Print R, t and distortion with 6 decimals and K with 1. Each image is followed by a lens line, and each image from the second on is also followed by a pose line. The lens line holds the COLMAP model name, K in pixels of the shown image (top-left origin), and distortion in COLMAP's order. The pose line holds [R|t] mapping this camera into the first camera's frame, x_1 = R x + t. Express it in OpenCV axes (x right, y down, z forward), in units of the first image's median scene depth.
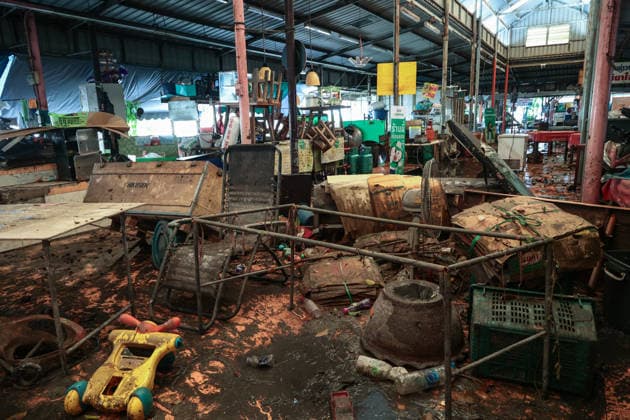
lens RADIAL K [[436.2, 0, 315.0], [0, 436.2, 210.0], [0, 0, 1]] dist [0.003287, -0.000182]
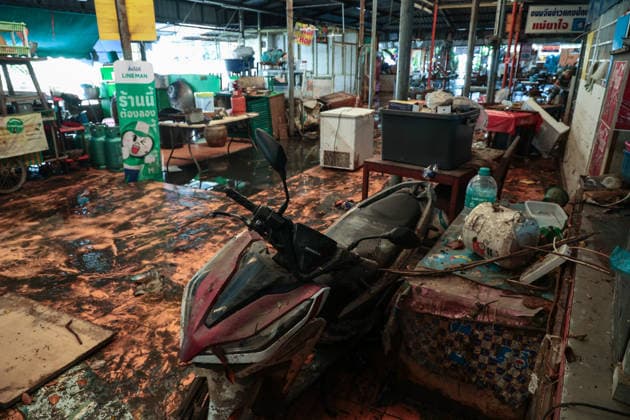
lens RADIAL K [[424.4, 0, 315.0], [0, 424.4, 210.0], [0, 0, 1]] dist [0.001126, 0.000616]
pose [[0.997489, 0.007487, 0.070425, 0.798077], [-0.016971, 0.990693, 0.135056, -0.245117], [-0.068758, -0.135912, 0.988332, 0.797747]]
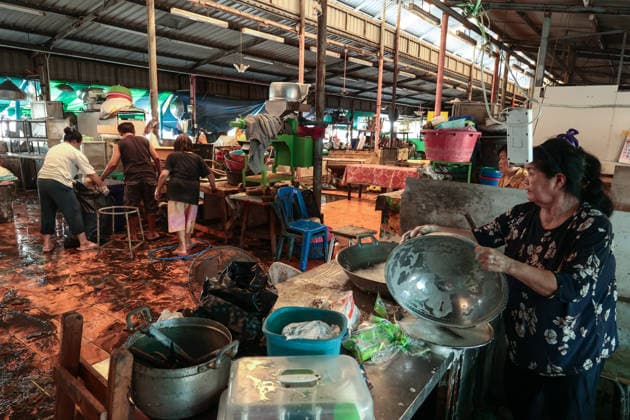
lens RADIAL K [[424.4, 0, 315.0], [0, 424.4, 210.0], [0, 0, 1]] dist [0.001126, 0.000616]
pose [[0.992200, 0.077463, -0.097663, -0.280568], [-0.078925, 0.996818, -0.011194, 0.337308], [0.096485, 0.018815, 0.995157, -1.887118]]
